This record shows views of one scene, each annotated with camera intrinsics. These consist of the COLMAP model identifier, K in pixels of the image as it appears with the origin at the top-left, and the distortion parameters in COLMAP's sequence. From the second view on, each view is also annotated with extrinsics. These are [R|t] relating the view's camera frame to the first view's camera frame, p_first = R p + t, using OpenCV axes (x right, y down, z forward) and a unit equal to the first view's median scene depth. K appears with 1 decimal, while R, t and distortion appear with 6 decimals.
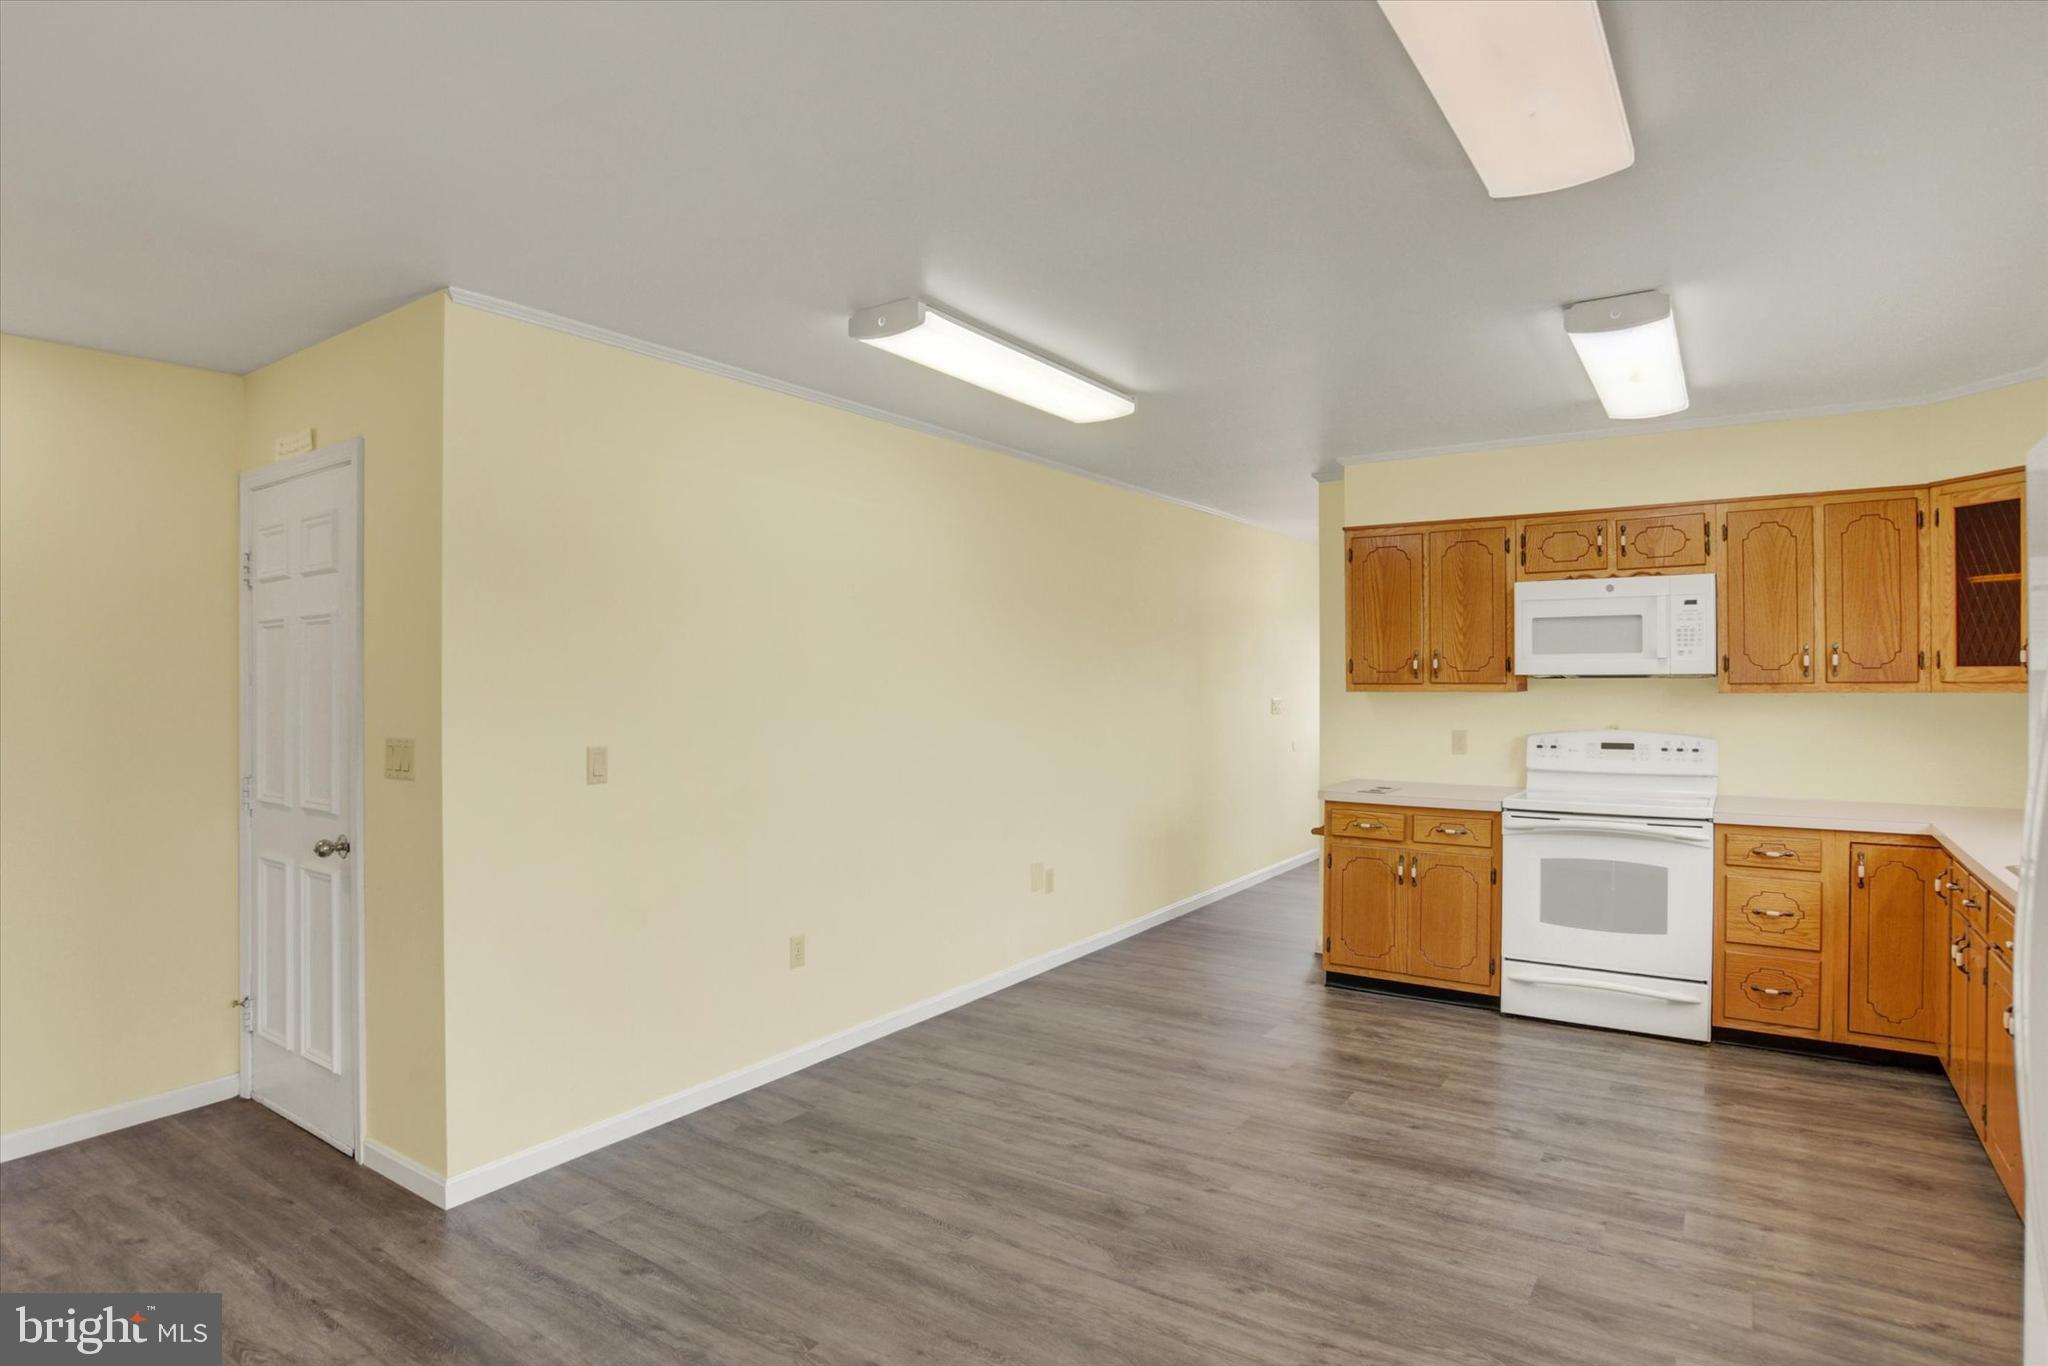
lens RADIAL K [[1079.0, 0, 1024.0], [0, 1079.0, 683.0], [0, 0, 1]] dist [-0.049139, 0.006650]
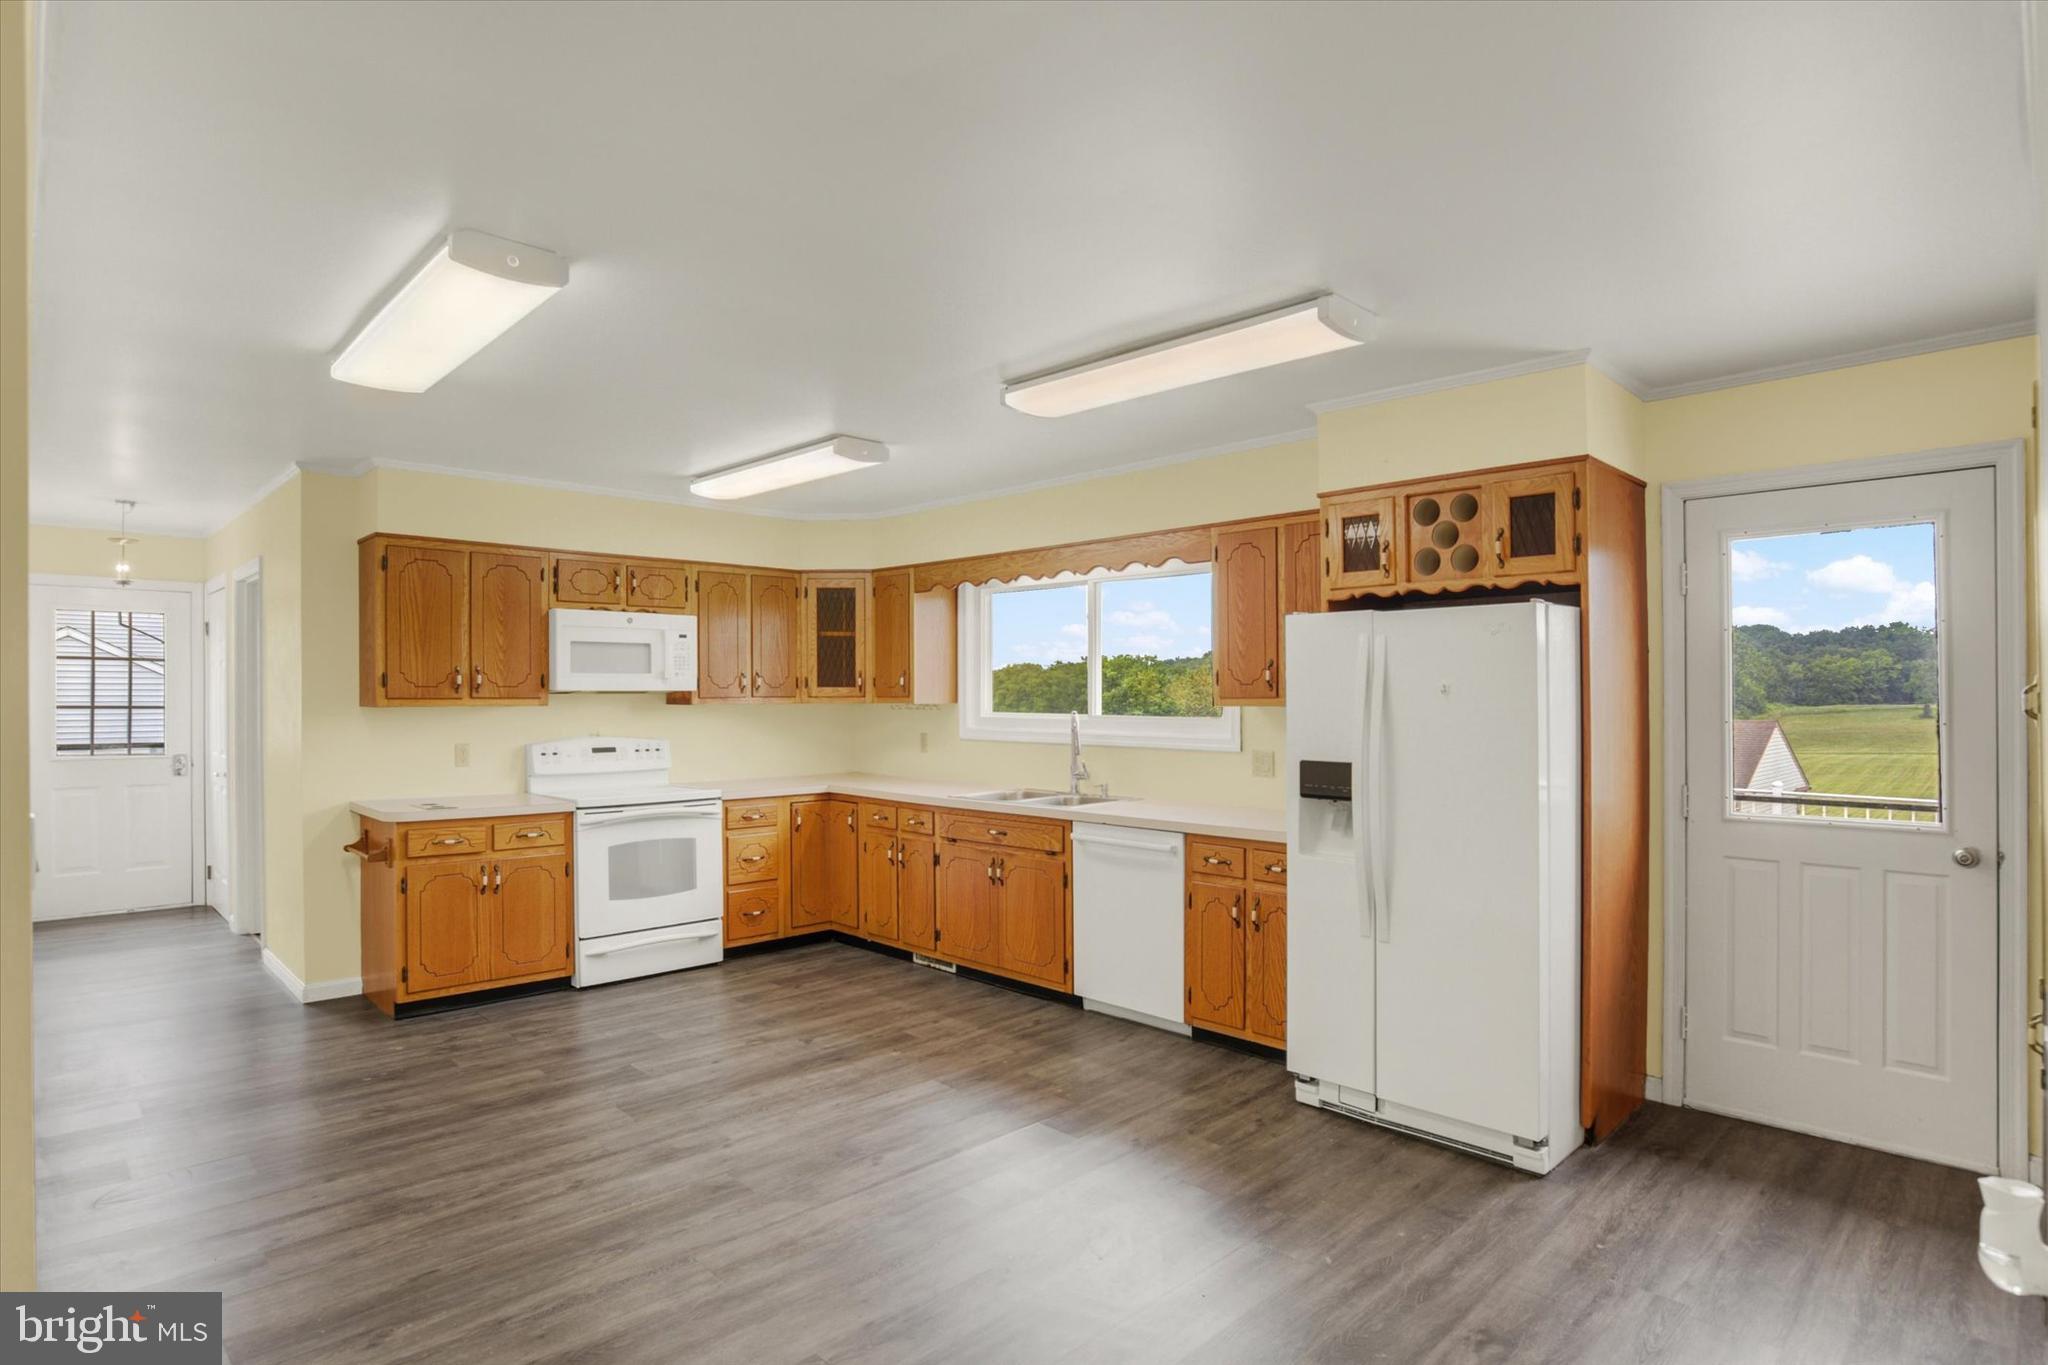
lens RADIAL K [[1079.0, 0, 1024.0], [0, 1079.0, 682.5], [0, 0, 1]] dist [-0.049139, 0.006650]
pose [[0.205395, 0.013935, 0.978580, -0.598655], [0.003520, 0.999882, -0.014978, 0.002897], [-0.978673, 0.006521, 0.205321, 0.315025]]
